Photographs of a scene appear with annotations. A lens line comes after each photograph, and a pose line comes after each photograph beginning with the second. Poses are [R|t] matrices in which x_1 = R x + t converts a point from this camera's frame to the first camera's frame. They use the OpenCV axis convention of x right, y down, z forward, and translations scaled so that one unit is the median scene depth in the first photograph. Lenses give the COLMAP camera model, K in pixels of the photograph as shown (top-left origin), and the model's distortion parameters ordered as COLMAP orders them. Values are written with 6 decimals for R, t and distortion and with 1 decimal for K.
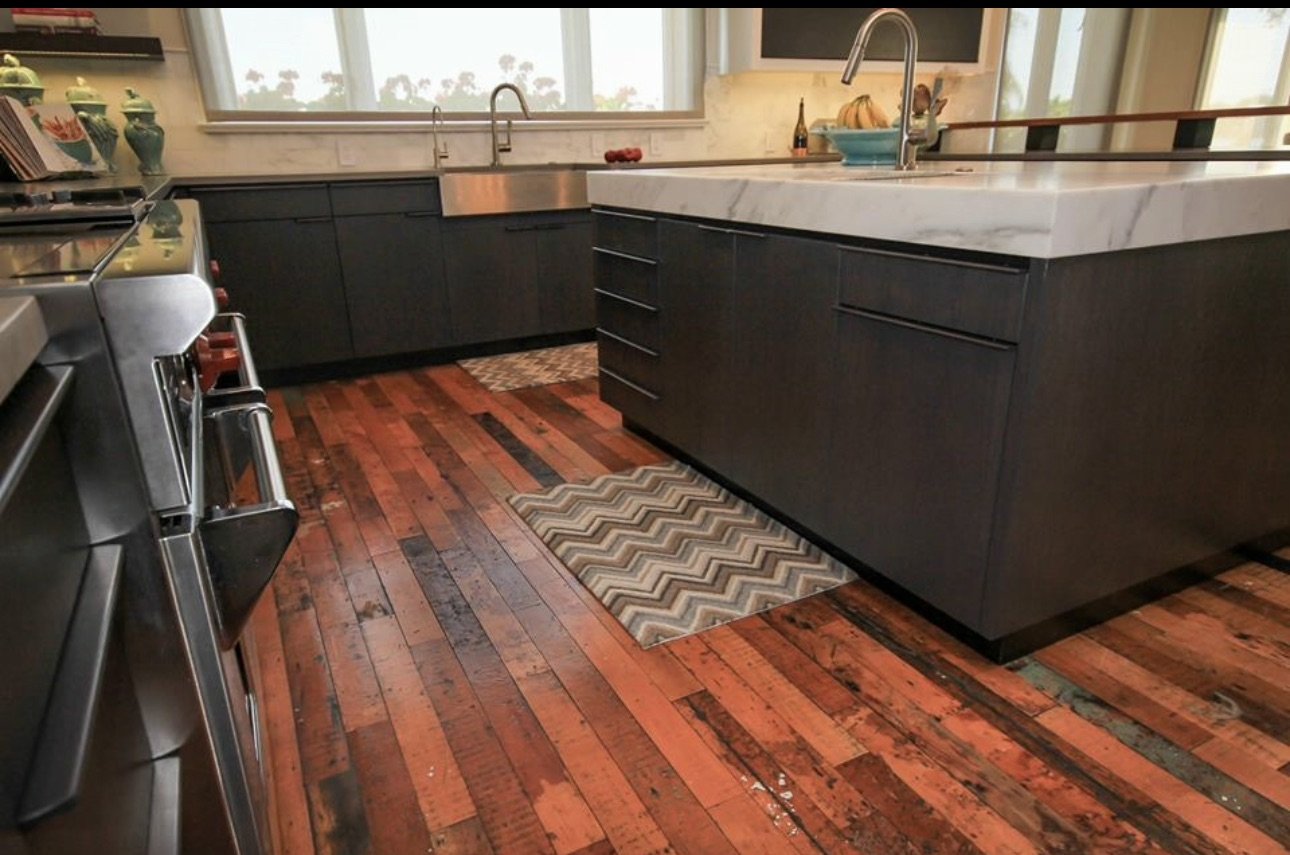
lens RADIAL K [[810.6, 0, 645.0], [0, 810.6, 427.5], [0, 0, 1]] dist [0.046426, 0.000354]
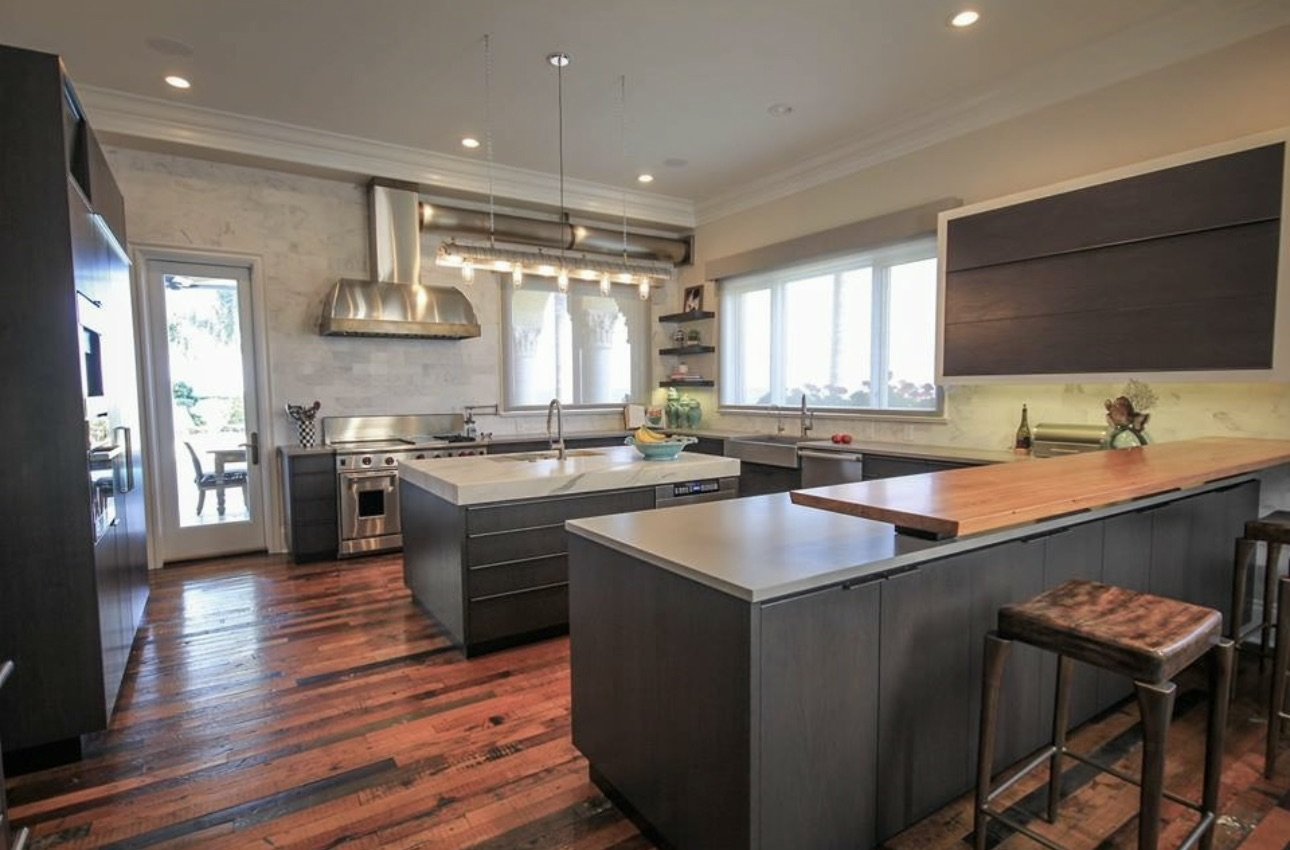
lens RADIAL K [[649.4, 0, 645.0], [0, 649.4, 425.0], [0, 0, 1]] dist [0.000061, 0.000003]
pose [[0.100758, 0.074840, -0.992092, 1.045057], [-0.327077, 0.944233, 0.038011, -0.262881], [0.939611, 0.320660, 0.119617, 0.468133]]
